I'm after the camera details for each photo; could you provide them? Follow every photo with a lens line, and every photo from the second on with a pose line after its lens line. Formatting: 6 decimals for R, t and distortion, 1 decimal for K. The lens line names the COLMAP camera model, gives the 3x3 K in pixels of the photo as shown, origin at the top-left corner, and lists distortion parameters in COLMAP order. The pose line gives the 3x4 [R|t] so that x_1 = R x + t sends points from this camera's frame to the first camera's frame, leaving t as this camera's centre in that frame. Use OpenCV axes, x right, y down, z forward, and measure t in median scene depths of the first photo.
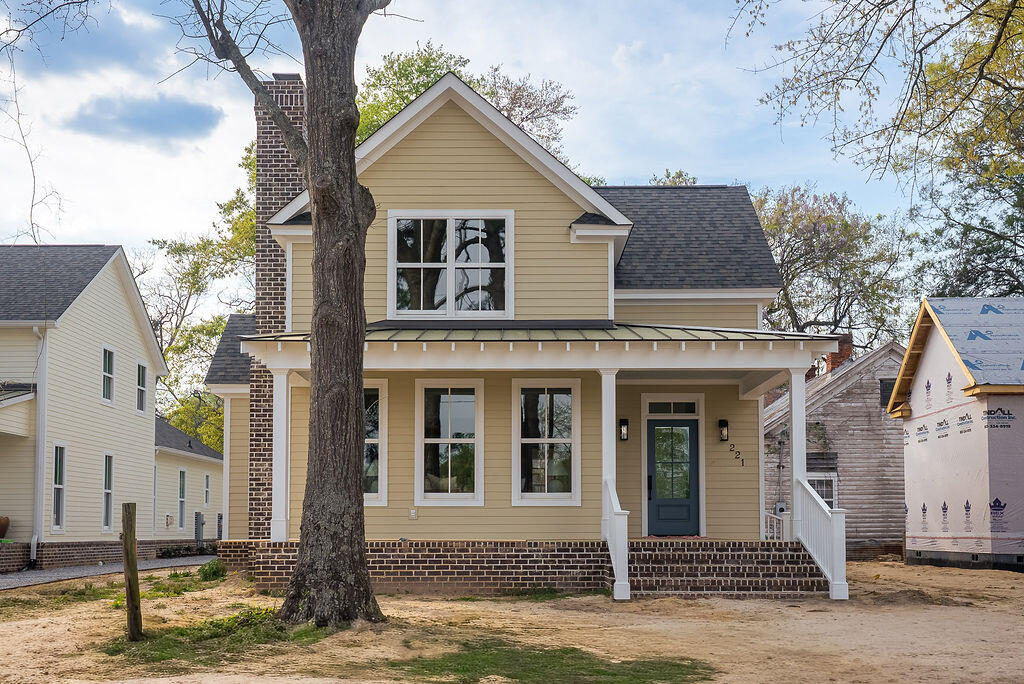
lens RADIAL K [[1142.3, 0, 513.0], [0, 1142.3, 452.7], [0, 0, 1]] dist [-0.006056, -0.008099]
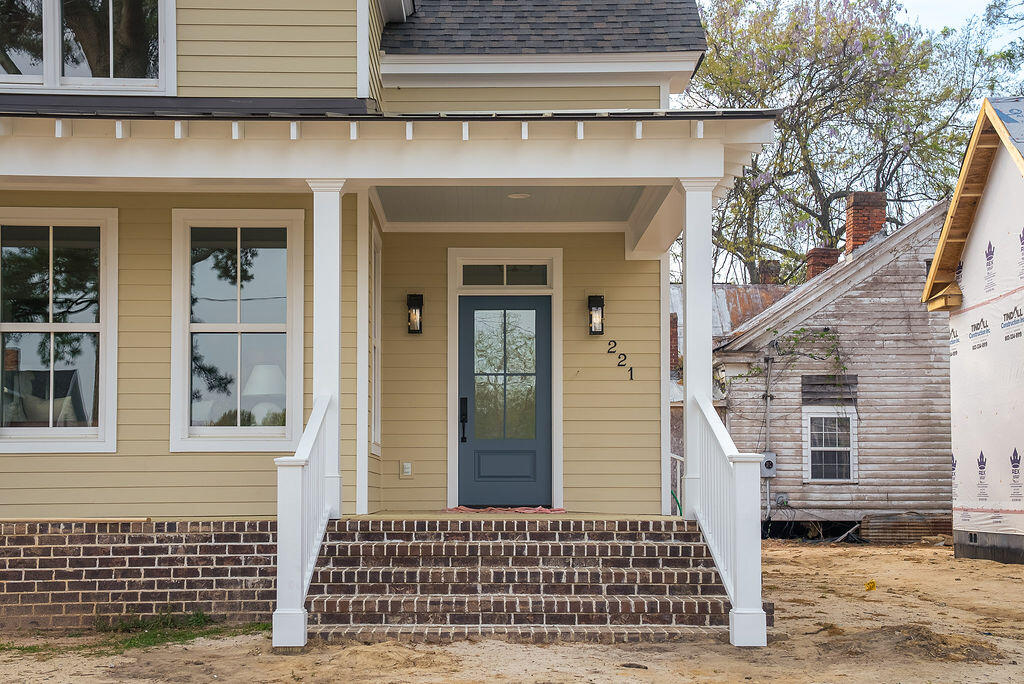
lens RADIAL K [[1480.8, 0, 508.2], [0, 1480.8, 402.3], [0, 0, 1]] dist [0.144794, 0.116122]
pose [[0.999894, 0.000289, 0.014586, 0.130941], [-0.000365, 0.999986, 0.005230, 0.018400], [-0.014584, -0.005235, 0.999880, 0.284844]]
